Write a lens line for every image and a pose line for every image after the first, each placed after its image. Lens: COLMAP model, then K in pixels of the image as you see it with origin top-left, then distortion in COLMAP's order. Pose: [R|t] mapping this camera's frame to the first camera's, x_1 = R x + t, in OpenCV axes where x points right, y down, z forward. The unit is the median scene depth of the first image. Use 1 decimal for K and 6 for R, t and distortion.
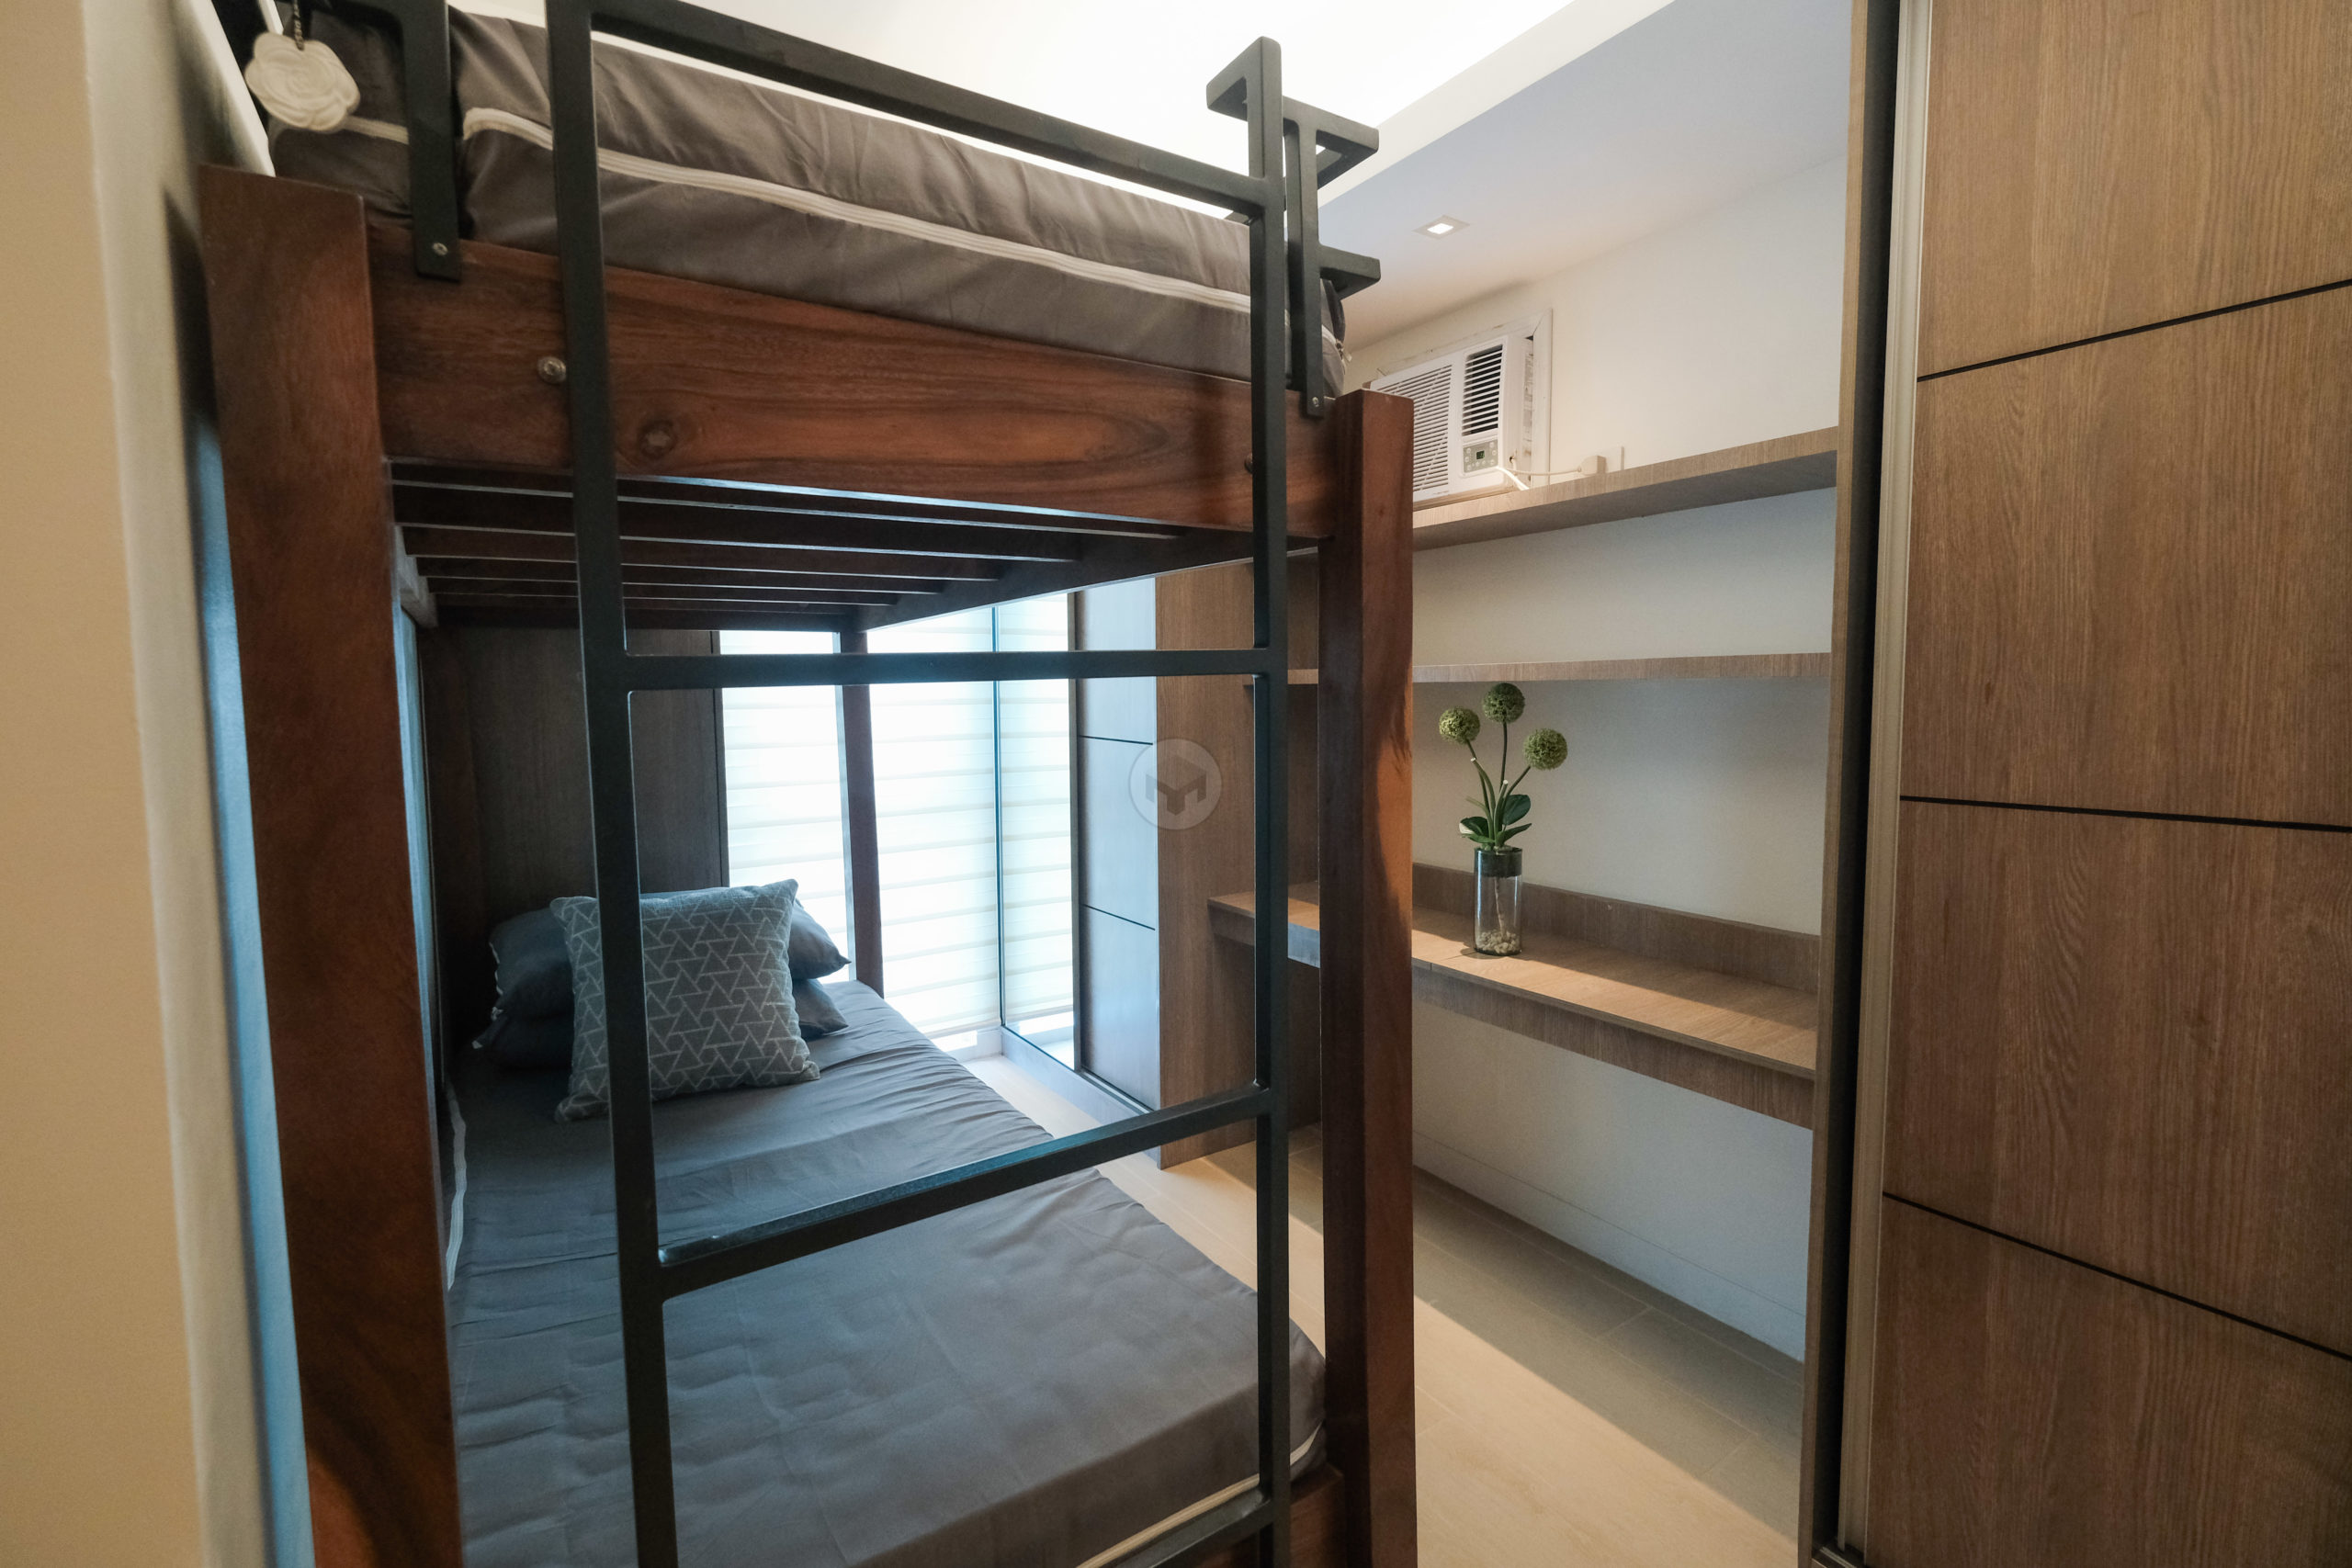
lens RADIAL K [[1062.5, 0, 1177.6], [0, 1062.5, 753.3], [0, 0, 1]] dist [-0.001476, 0.000005]
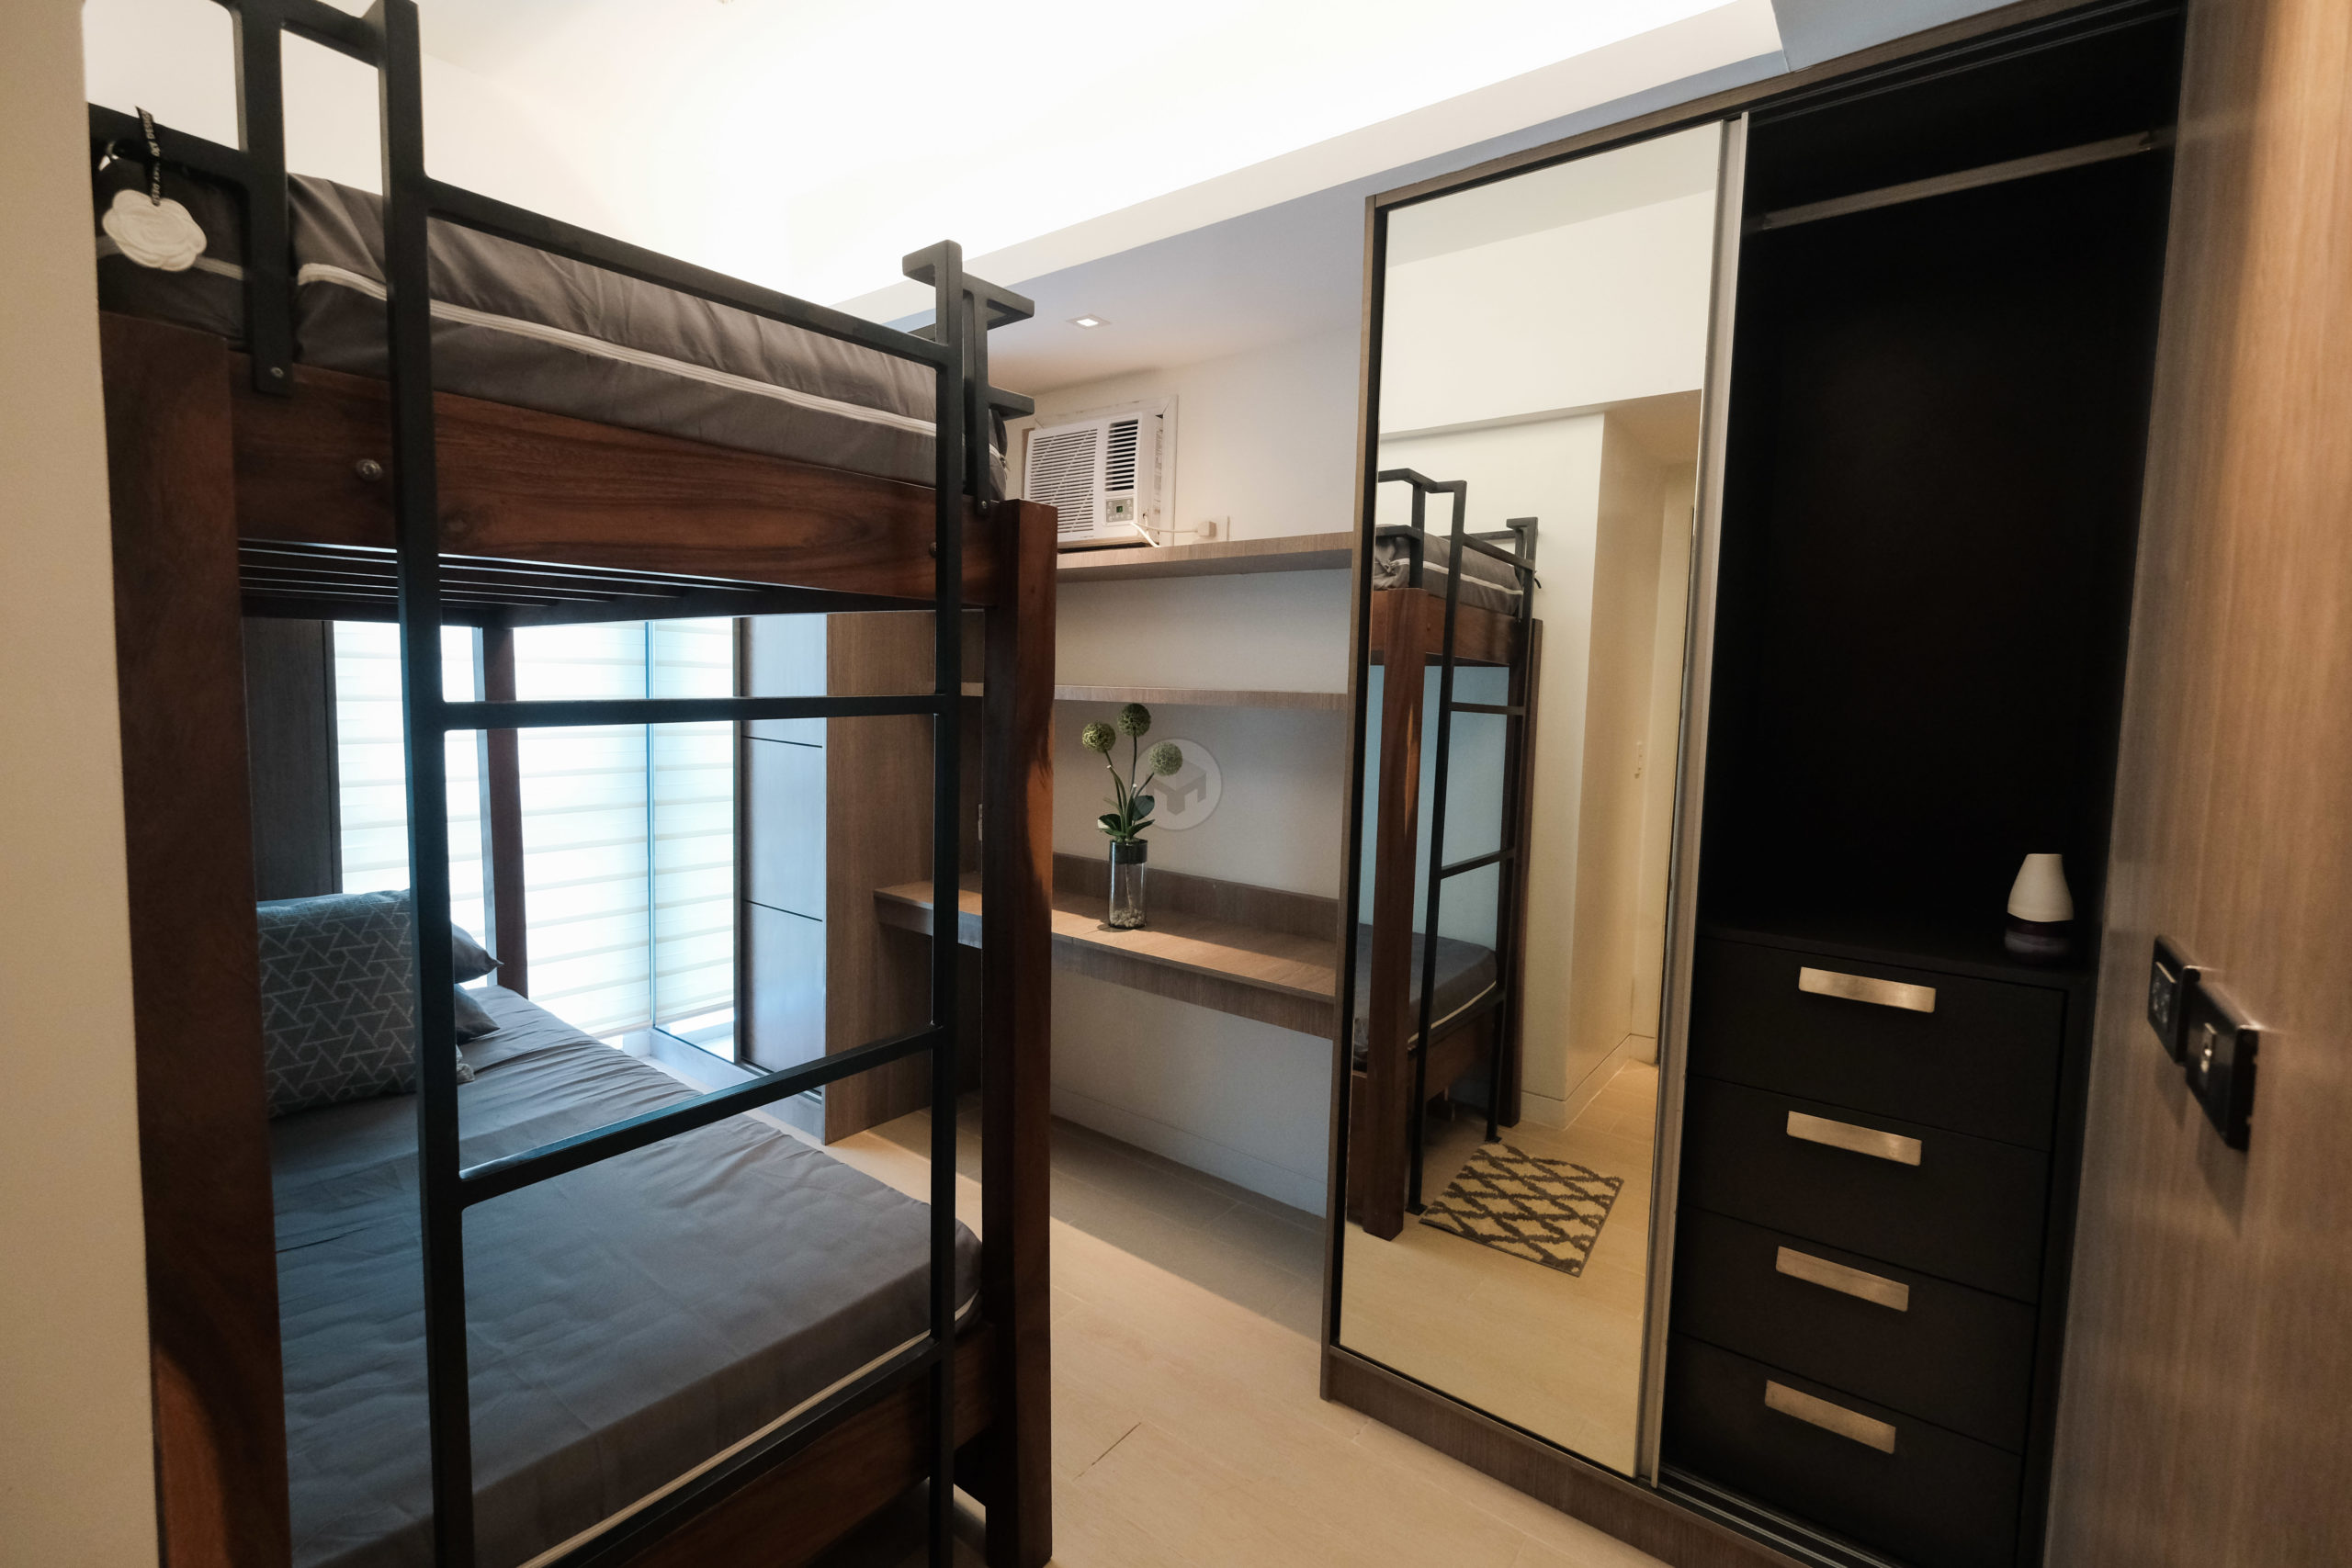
lens RADIAL K [[1062.5, 0, 1177.6], [0, 1062.5, 753.3], [0, 0, 1]] dist [-0.001476, 0.000005]
pose [[0.948989, 0.010492, 0.315134, -0.037508], [-0.012742, 0.999906, 0.005083, -0.022617], [-0.315051, -0.008839, 0.949034, -0.227014]]
